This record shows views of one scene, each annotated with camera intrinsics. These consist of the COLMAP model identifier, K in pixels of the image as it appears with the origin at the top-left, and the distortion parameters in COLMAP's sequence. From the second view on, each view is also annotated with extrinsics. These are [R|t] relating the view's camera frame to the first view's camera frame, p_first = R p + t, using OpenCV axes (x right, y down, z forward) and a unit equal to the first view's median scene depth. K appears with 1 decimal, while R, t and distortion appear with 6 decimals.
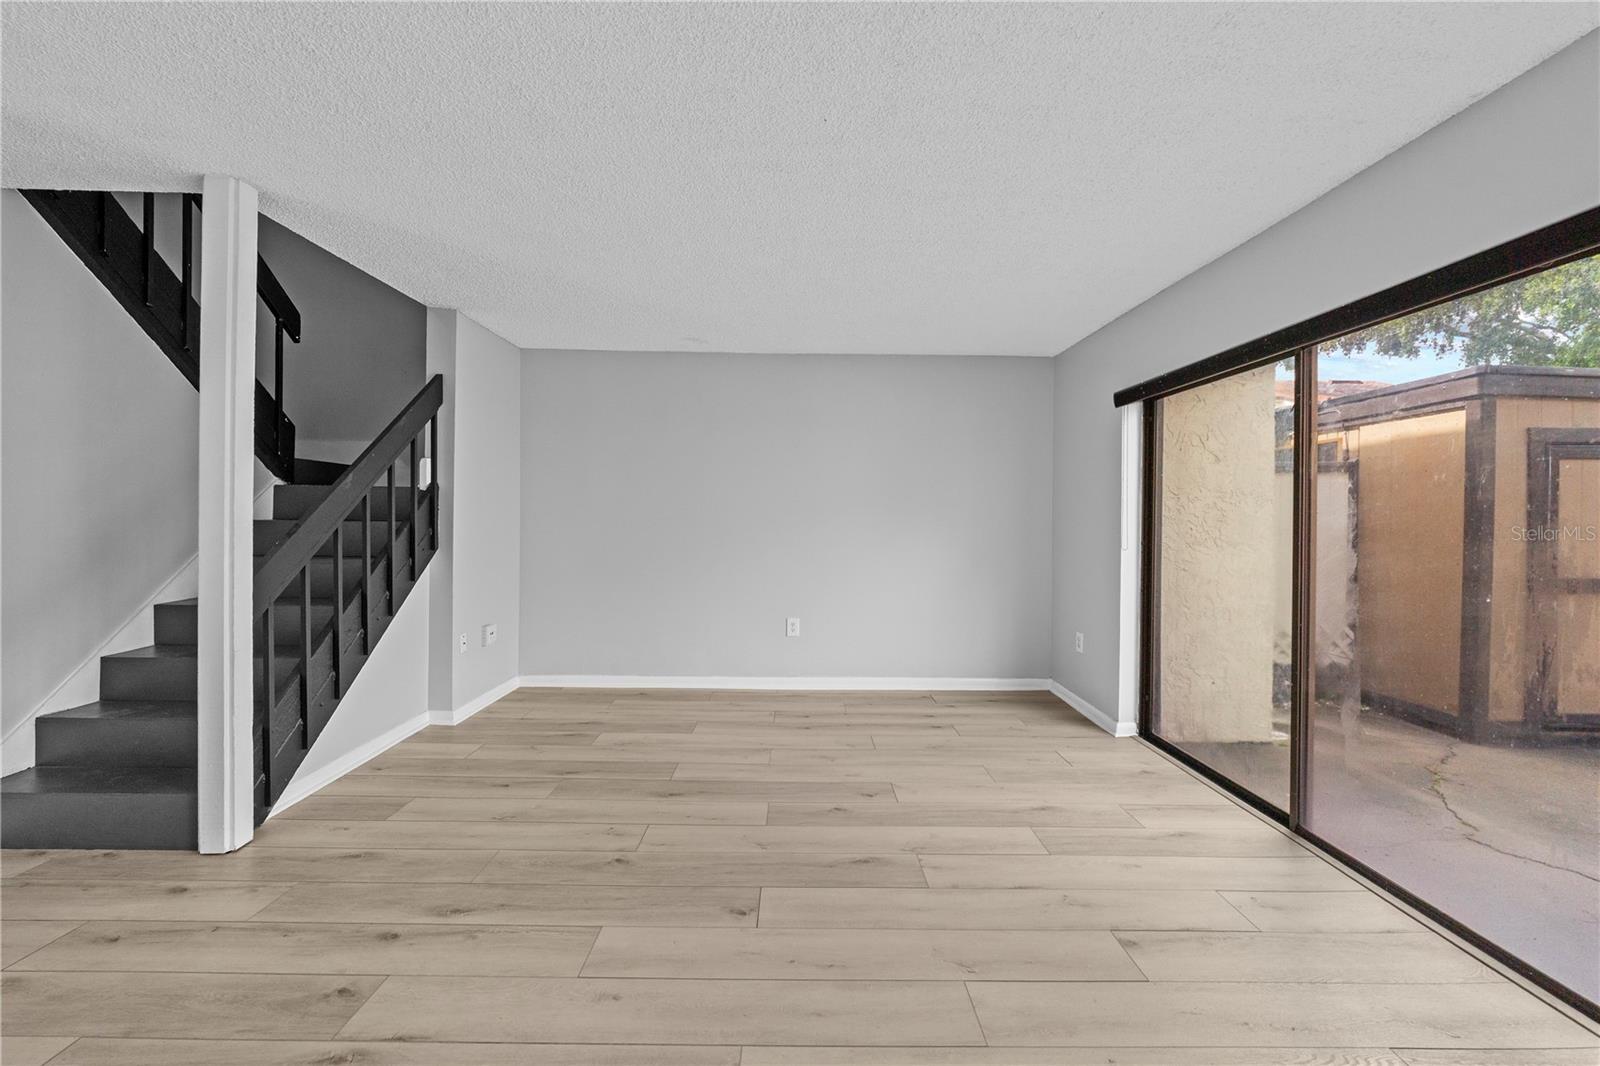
lens RADIAL K [[683.8, 0, 794.7], [0, 683.8, 513.3], [0, 0, 1]] dist [-0.004122, -0.000179]
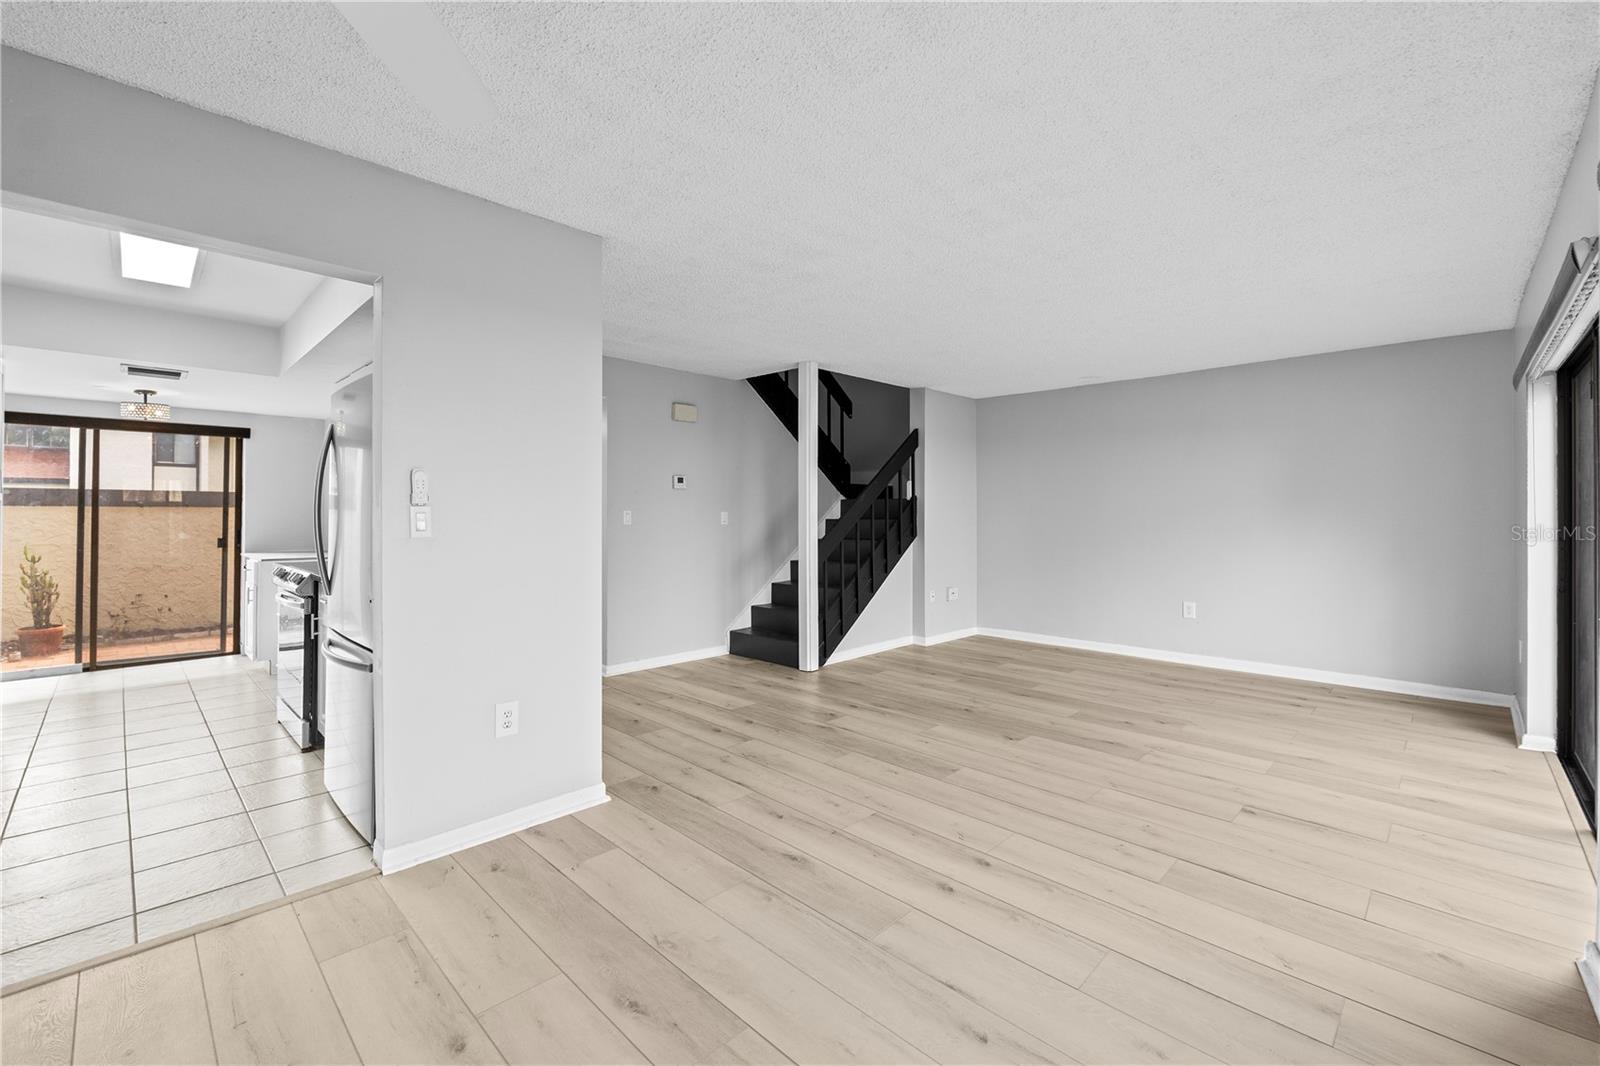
lens RADIAL K [[671.8, 0, 800.1], [0, 671.8, 508.8], [0, 0, 1]] dist [0.002131, 0.000440]
pose [[0.710523, -0.014503, -0.703525, 0.533605], [0.011758, 0.999893, -0.008737, -0.004411], [0.703576, -0.002064, 0.710617, -0.435376]]
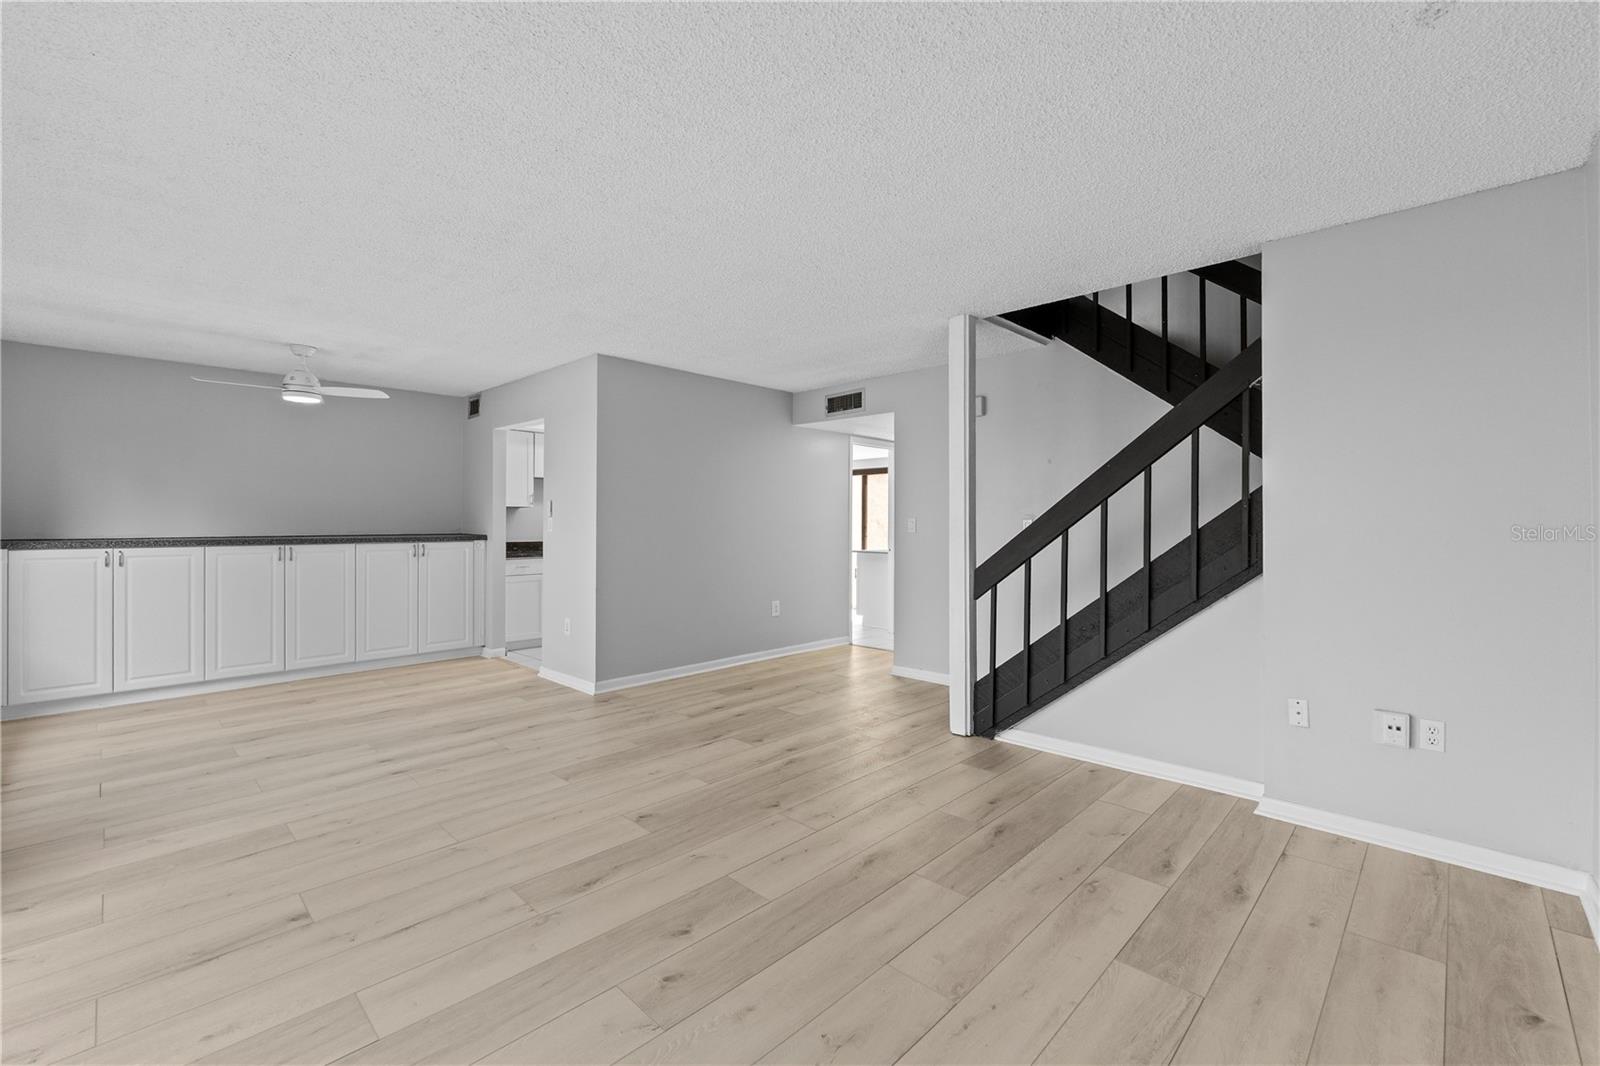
lens RADIAL K [[681.6, 0, 807.6], [0, 681.6, 508.8], [0, 0, 1]] dist [-0.002380, -0.000572]
pose [[-0.695824, -0.028153, -0.717661, 0.462279], [-0.005172, 0.999402, -0.034190, 0.018606], [0.718194, -0.020079, -0.695553, 1.495700]]
